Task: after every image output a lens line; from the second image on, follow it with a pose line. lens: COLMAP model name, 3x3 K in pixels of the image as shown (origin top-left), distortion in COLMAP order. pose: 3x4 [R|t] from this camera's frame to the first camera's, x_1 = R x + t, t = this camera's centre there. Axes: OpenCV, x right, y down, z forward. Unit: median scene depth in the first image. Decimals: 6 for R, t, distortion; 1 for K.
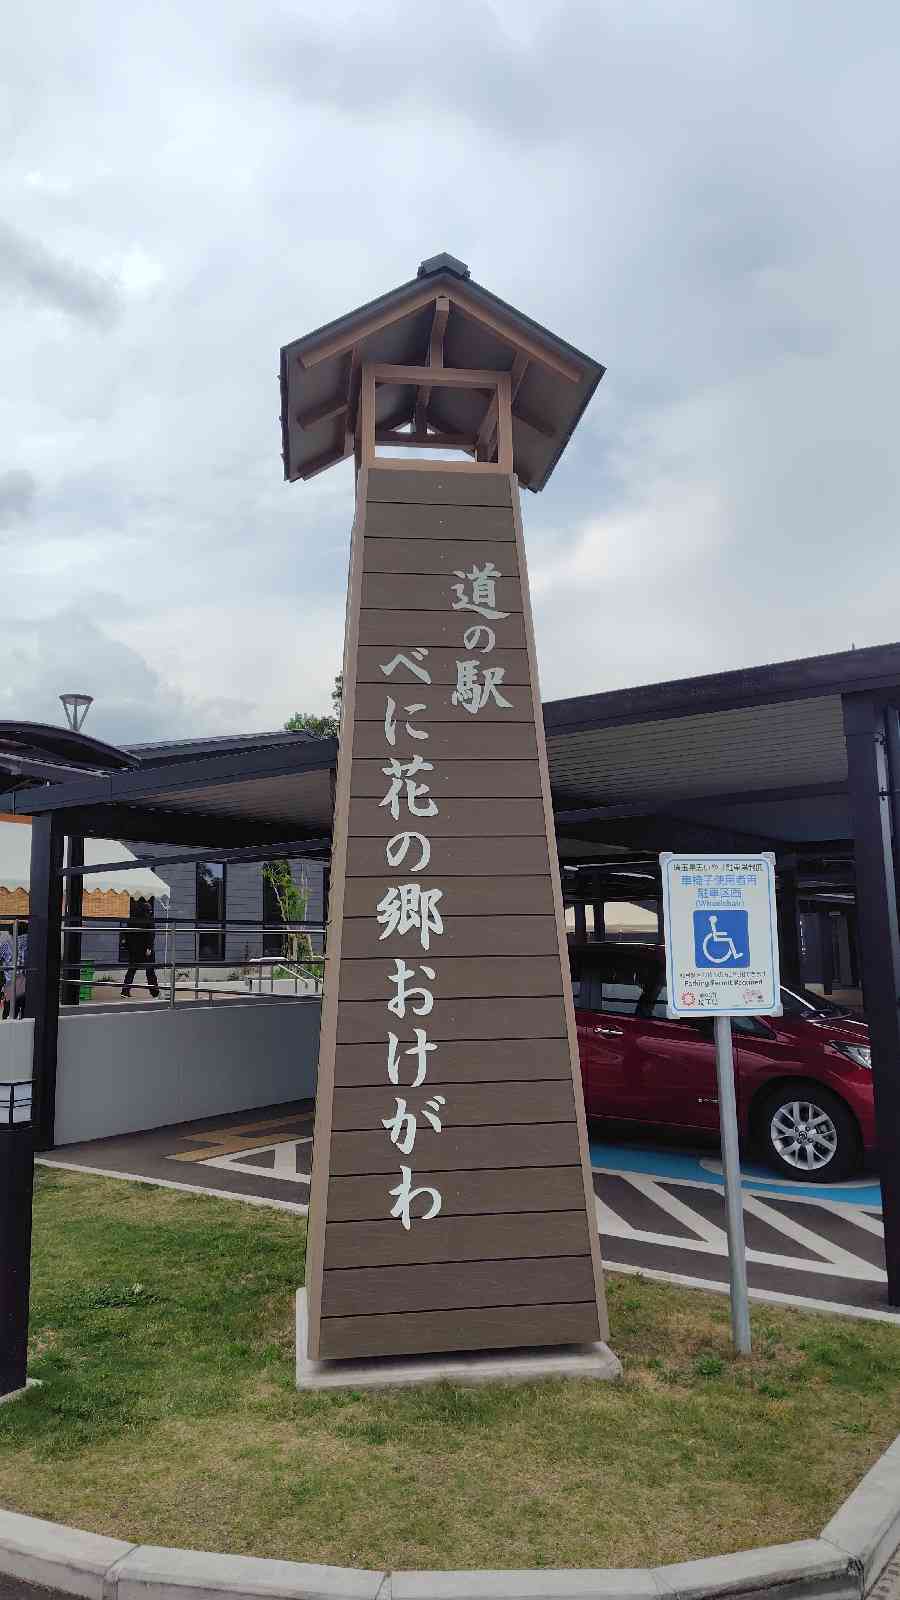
lens RADIAL K [[1145.8, 0, 456.1], [0, 1145.8, 784.5], [0, 0, 1]] dist [0.018554, 0.000904]
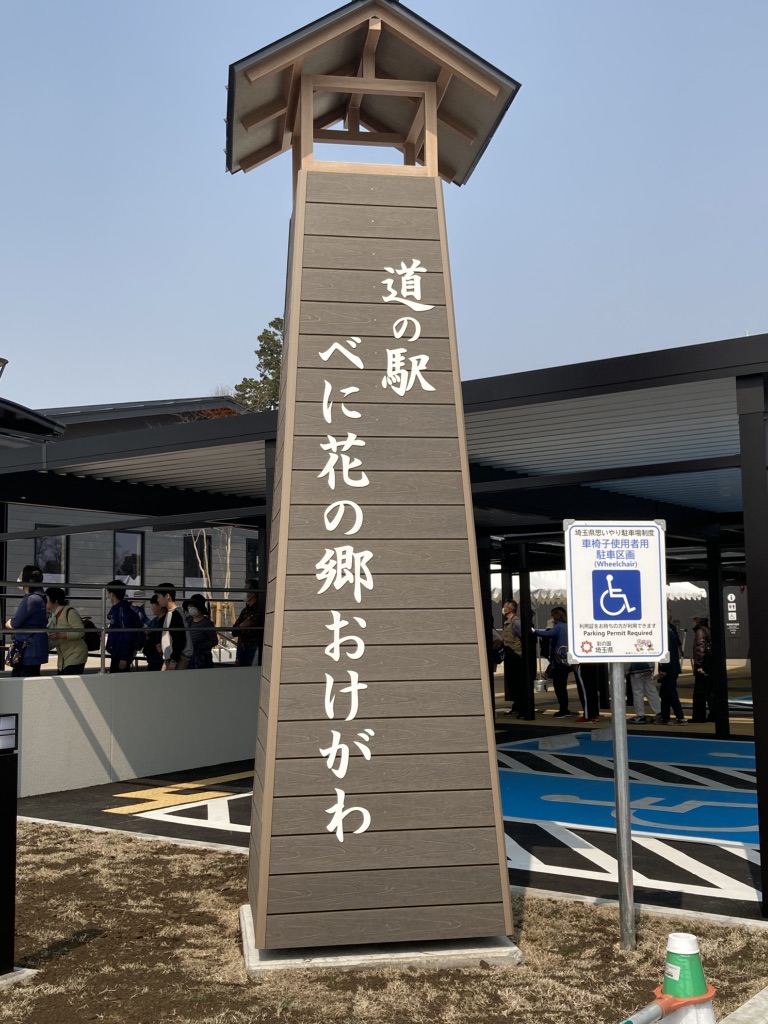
lens RADIAL K [[1203.8, 0, 417.2], [0, 1203.8, 504.5], [0, 0, 1]] dist [0.184830, -0.838495]
pose [[0.999583, 0.005391, 0.028359, -0.002086], [-0.006630, 0.999019, 0.043782, -0.007194], [-0.028095, -0.043952, 0.998639, -0.195357]]
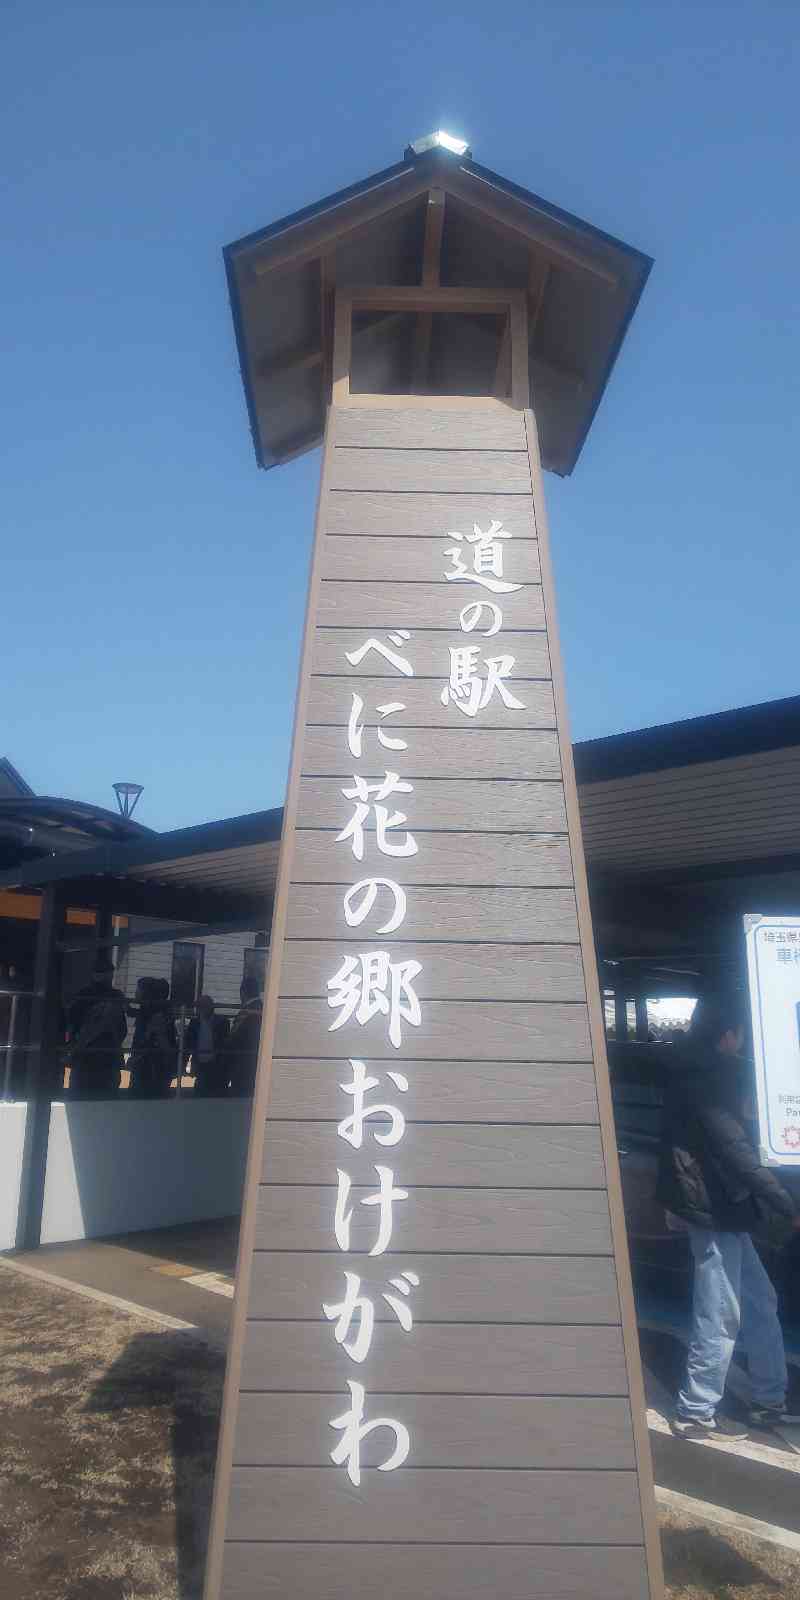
lens RADIAL K [[1025.9, 0, 369.5], [0, 1025.9, 796.0], [0, 0, 1]] dist [0.000326, -0.000996]
pose [[0.991555, 0.002908, -0.129653, 0.035919], [-0.014533, 0.995943, -0.088802, 0.046926], [0.128868, 0.089936, 0.987575, 0.362736]]
